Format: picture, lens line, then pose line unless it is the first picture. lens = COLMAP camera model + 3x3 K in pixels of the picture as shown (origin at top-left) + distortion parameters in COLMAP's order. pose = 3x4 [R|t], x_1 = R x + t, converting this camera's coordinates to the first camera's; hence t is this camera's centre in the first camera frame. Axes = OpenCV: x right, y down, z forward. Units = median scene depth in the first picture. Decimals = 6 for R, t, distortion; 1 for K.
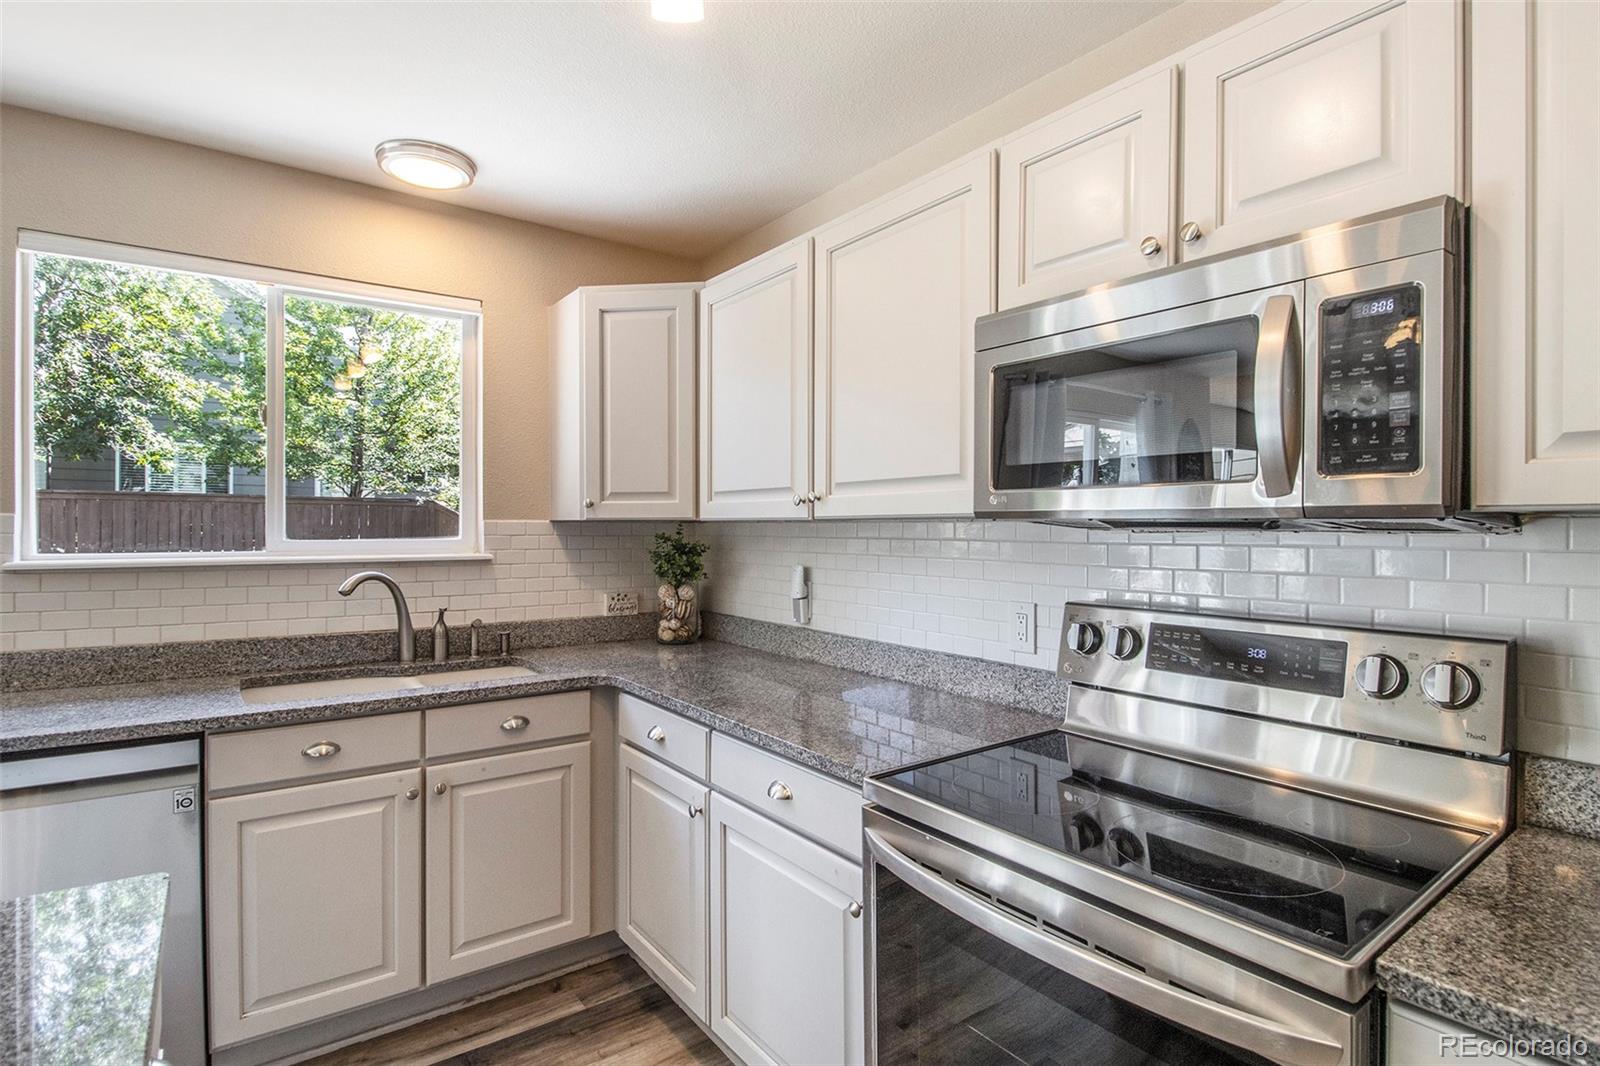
lens RADIAL K [[792.6, 0, 800.0], [0, 792.6, 533.0], [0, 0, 1]] dist [-0.000422, -0.008238]
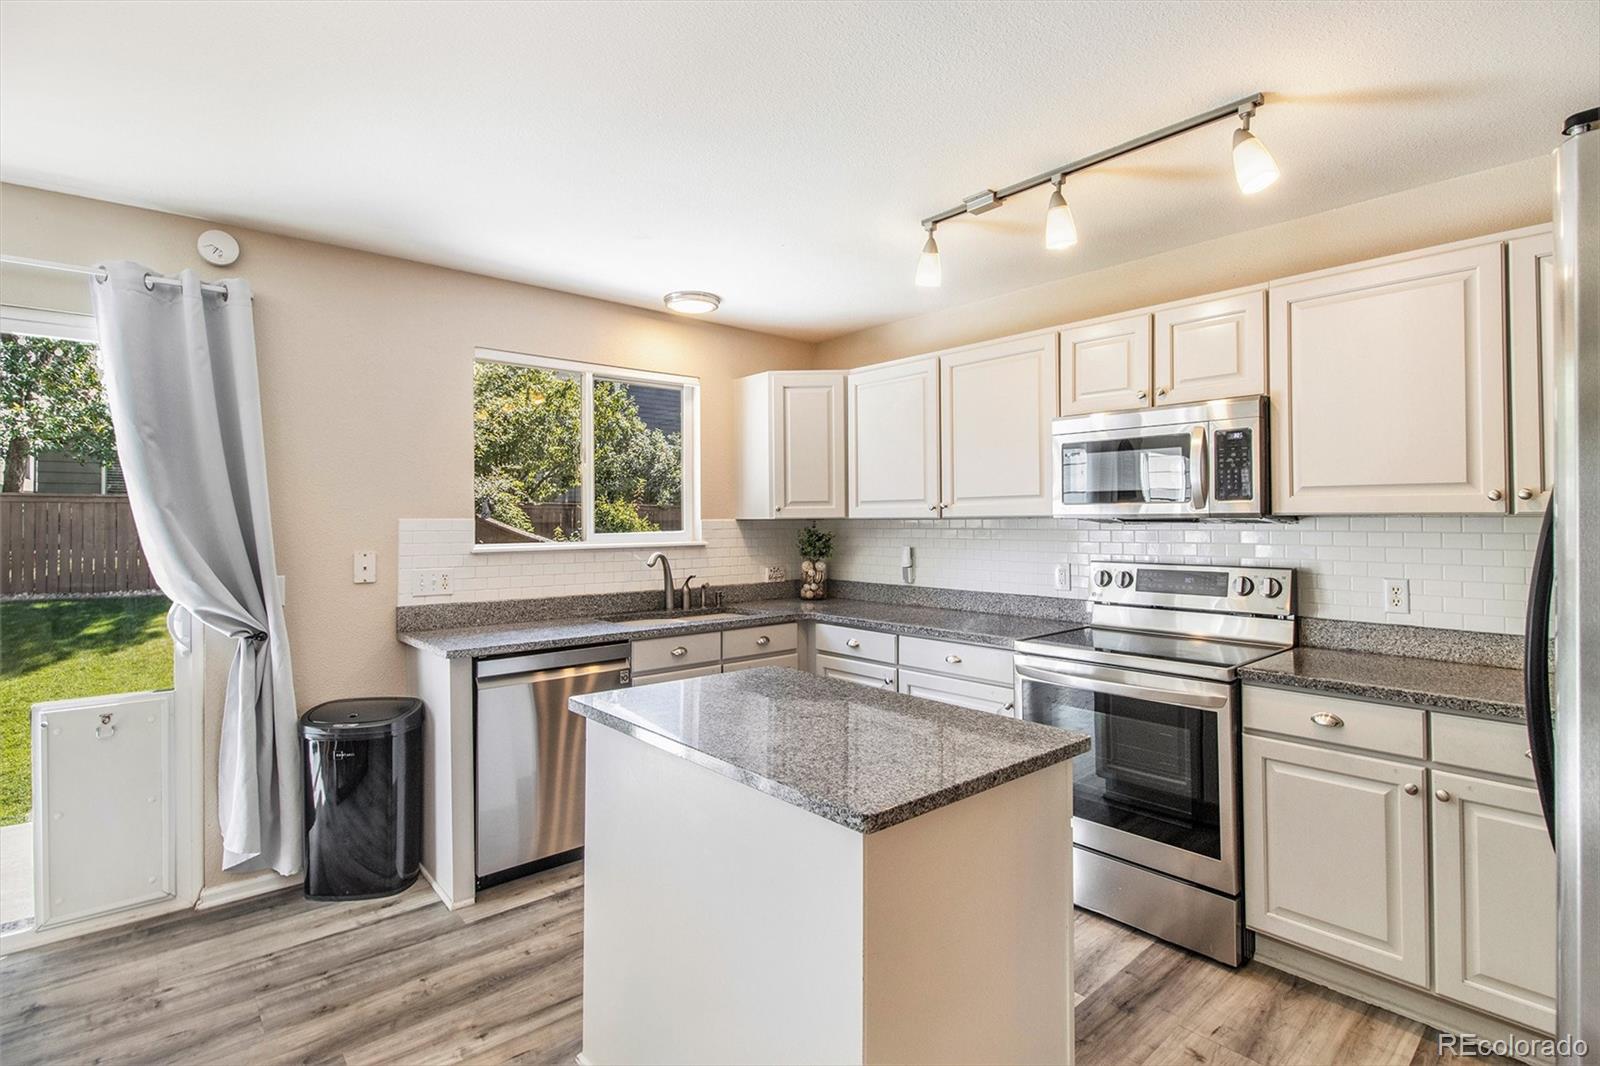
lens RADIAL K [[769.2, 0, 804.6], [0, 769.2, 512.8], [0, 0, 1]] dist [-0.002067, -0.000886]
pose [[0.995875, -0.007478, 0.090423, -0.430501], [0.009021, 0.999820, -0.016677, -0.003398], [-0.090282, 0.017424, 0.995764, -0.653639]]
